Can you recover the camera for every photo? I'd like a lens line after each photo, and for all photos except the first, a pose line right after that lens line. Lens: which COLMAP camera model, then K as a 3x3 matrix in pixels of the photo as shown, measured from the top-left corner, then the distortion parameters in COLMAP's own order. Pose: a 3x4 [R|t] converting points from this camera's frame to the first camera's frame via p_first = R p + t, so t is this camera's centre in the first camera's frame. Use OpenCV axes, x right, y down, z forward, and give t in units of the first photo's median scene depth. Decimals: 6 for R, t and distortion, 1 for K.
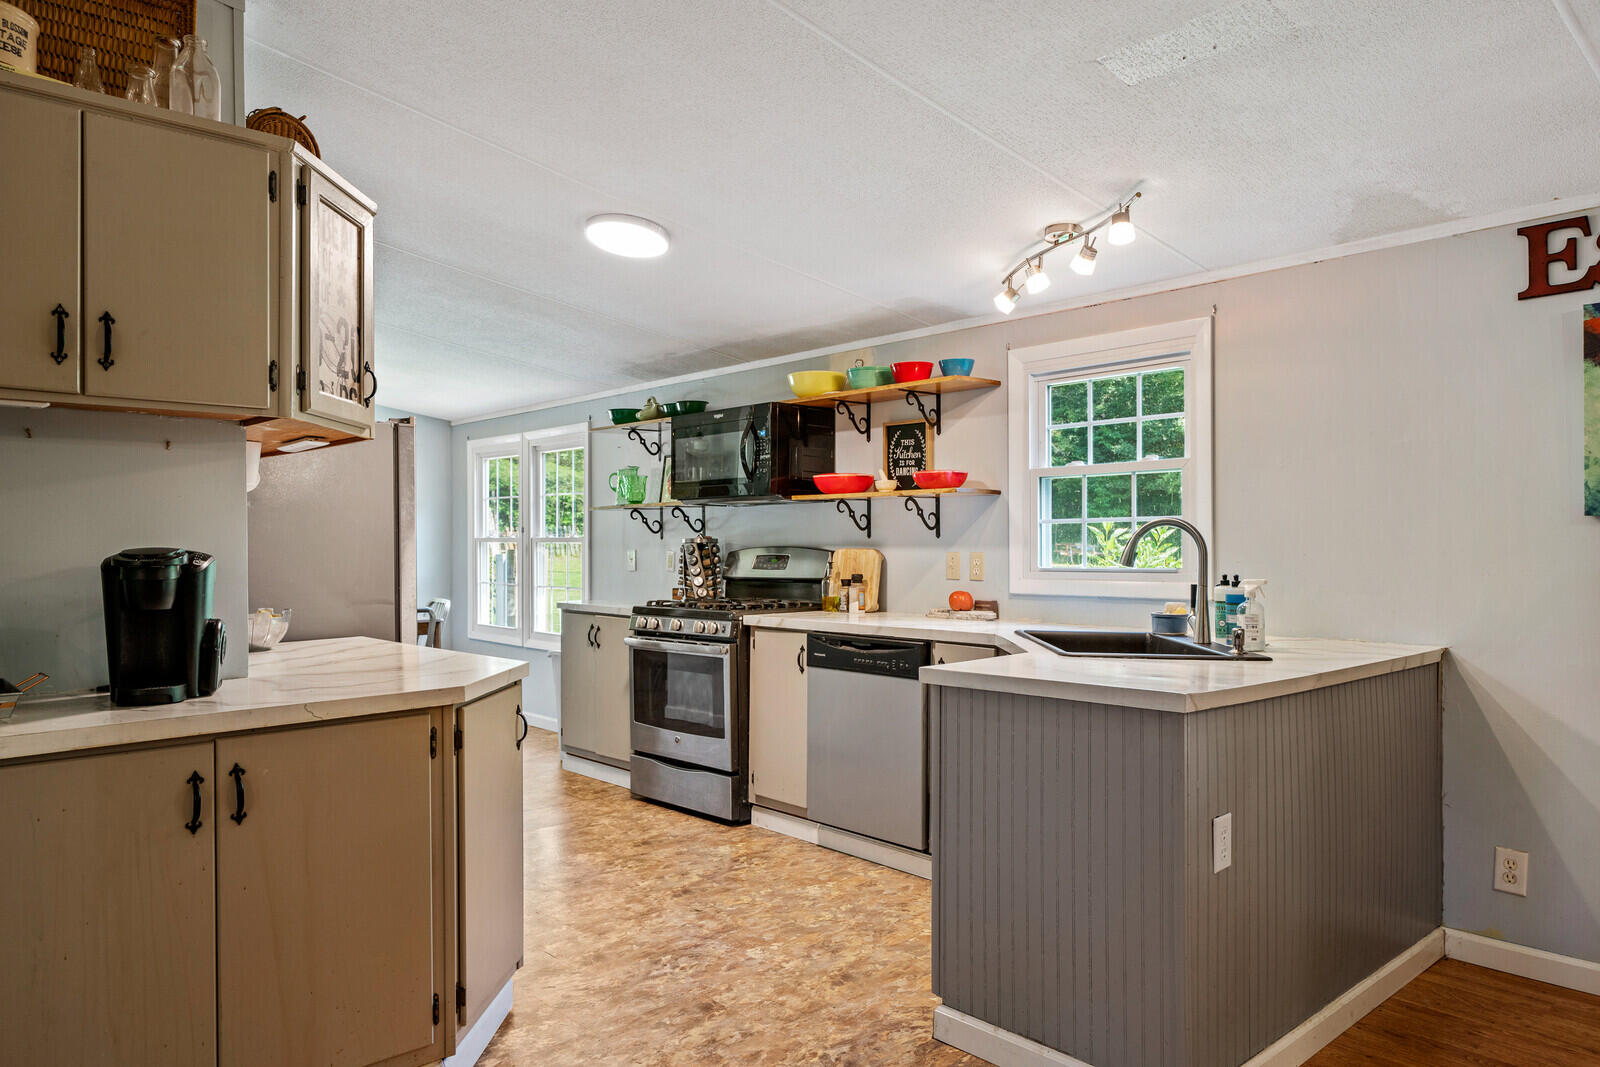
lens RADIAL K [[1078.7, 0, 797.9], [0, 1078.7, 549.1], [0, 0, 1]] dist [0.021922, -0.000818]
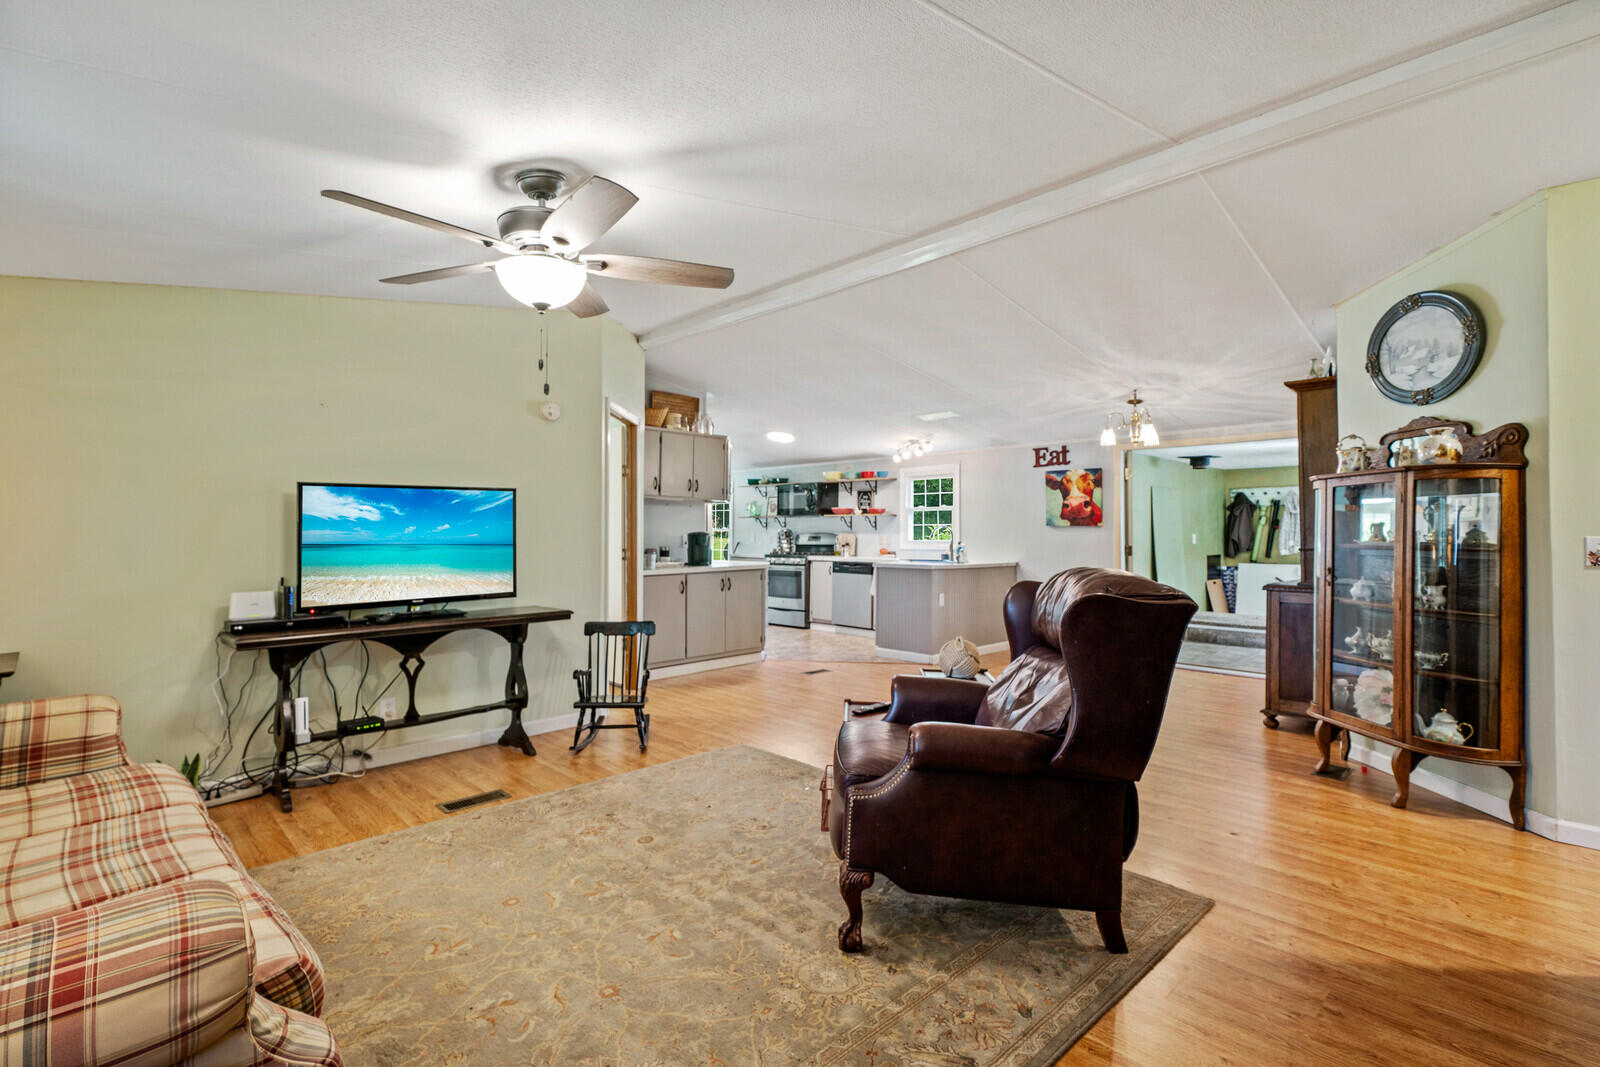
lens RADIAL K [[700.8, 0, 800.0], [0, 700.8, 533.5], [0, 0, 1]] dist [0.000358, -0.000009]
pose [[0.999482, 0.007797, 0.031210, -0.134422], [-0.007659, 0.999960, -0.004529, 0.008448], [-0.031244, 0.004288, 0.999503, -0.893421]]
